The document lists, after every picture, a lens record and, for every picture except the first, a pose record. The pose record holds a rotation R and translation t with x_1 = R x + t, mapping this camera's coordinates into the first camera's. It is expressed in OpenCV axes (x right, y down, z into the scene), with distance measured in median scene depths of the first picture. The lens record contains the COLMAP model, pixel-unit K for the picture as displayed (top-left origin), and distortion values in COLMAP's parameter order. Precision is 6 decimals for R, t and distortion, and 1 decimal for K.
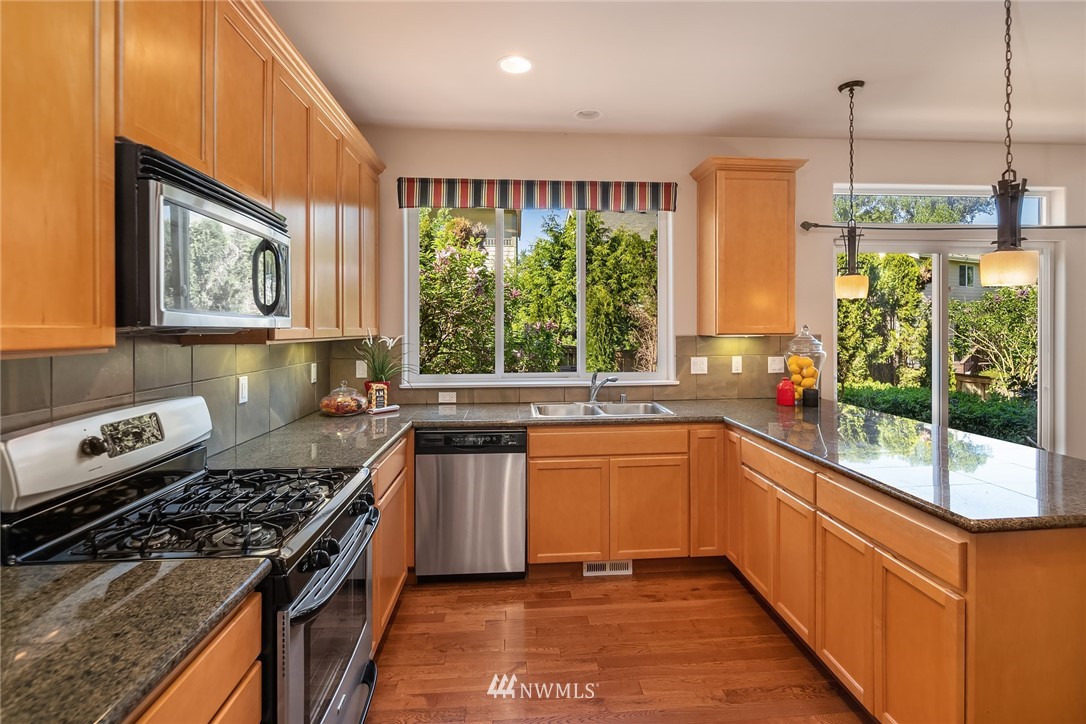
lens RADIAL K [[527.9, 0, 546.8], [0, 527.9, 331.3], [0, 0, 1]] dist [-0.006139, -0.001005]
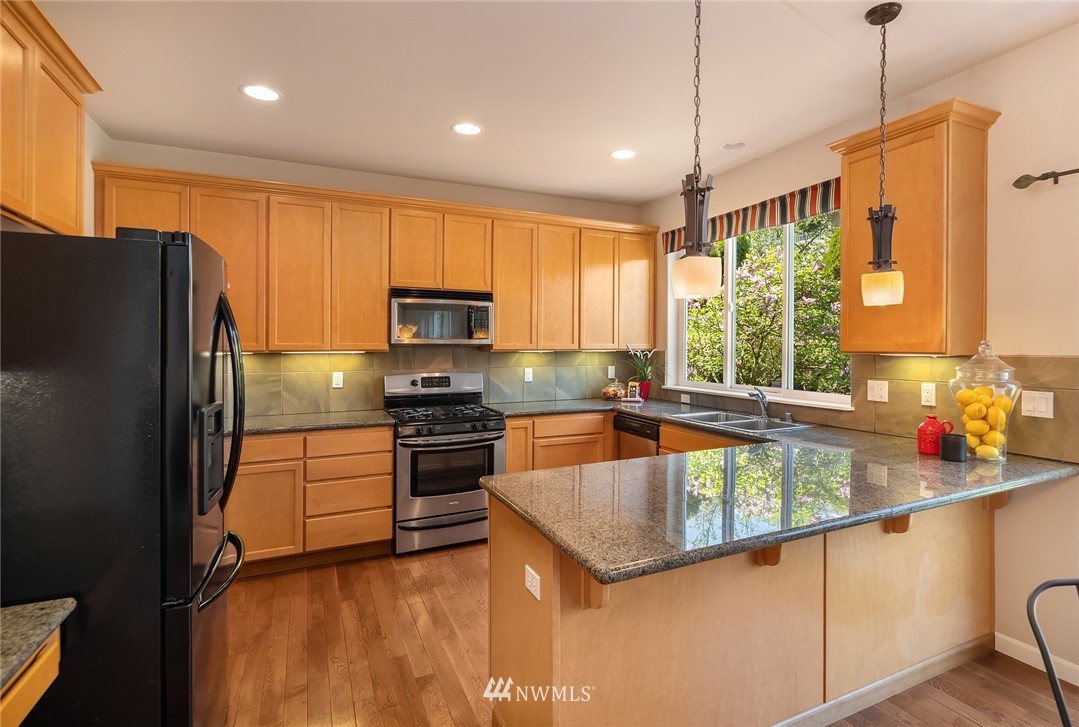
lens RADIAL K [[524.5, 0, 555.3], [0, 524.5, 351.6], [0, 0, 1]] dist [-0.006139, -0.001005]
pose [[0.364646, 0.015558, -0.931016, 0.859755], [-0.009829, 0.999869, 0.012859, -0.000741], [0.931094, 0.004462, 0.364751, 0.250334]]
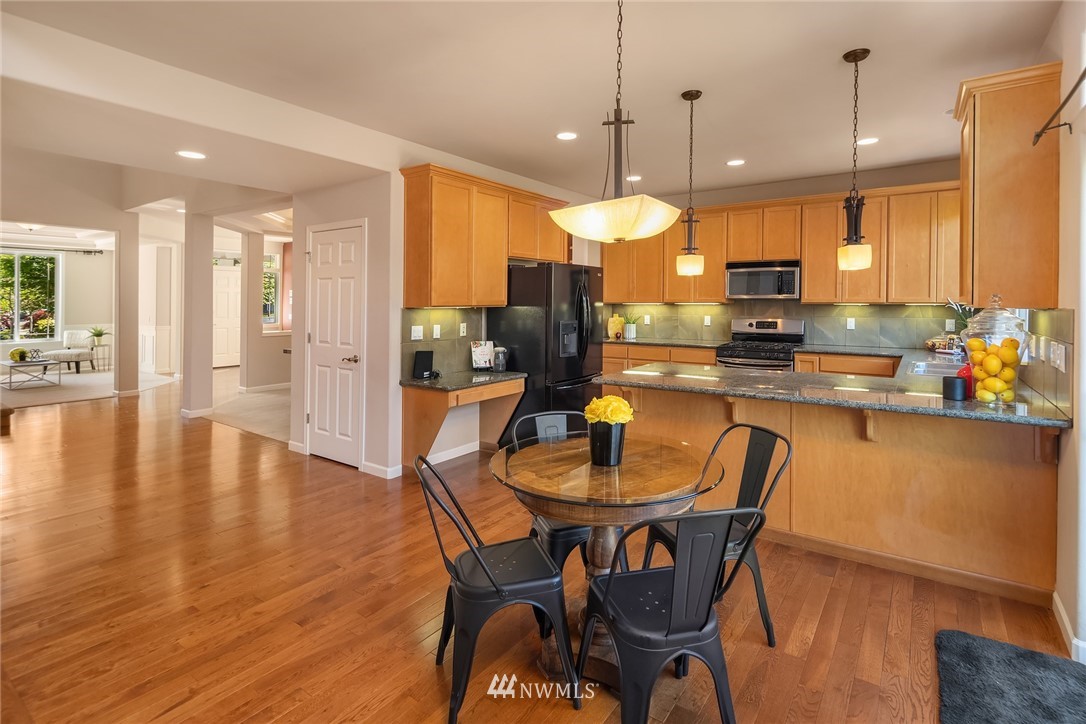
lens RADIAL K [[527.9, 0, 556.2], [0, 527.9, 301.8], [0, 0, 1]] dist [-0.006139, -0.001005]
pose [[-0.654406, 0.008025, -0.756101, 1.383170], [-0.002838, 0.999911, 0.013069, -0.008941], [0.756138, 0.010698, -0.654325, 1.029997]]
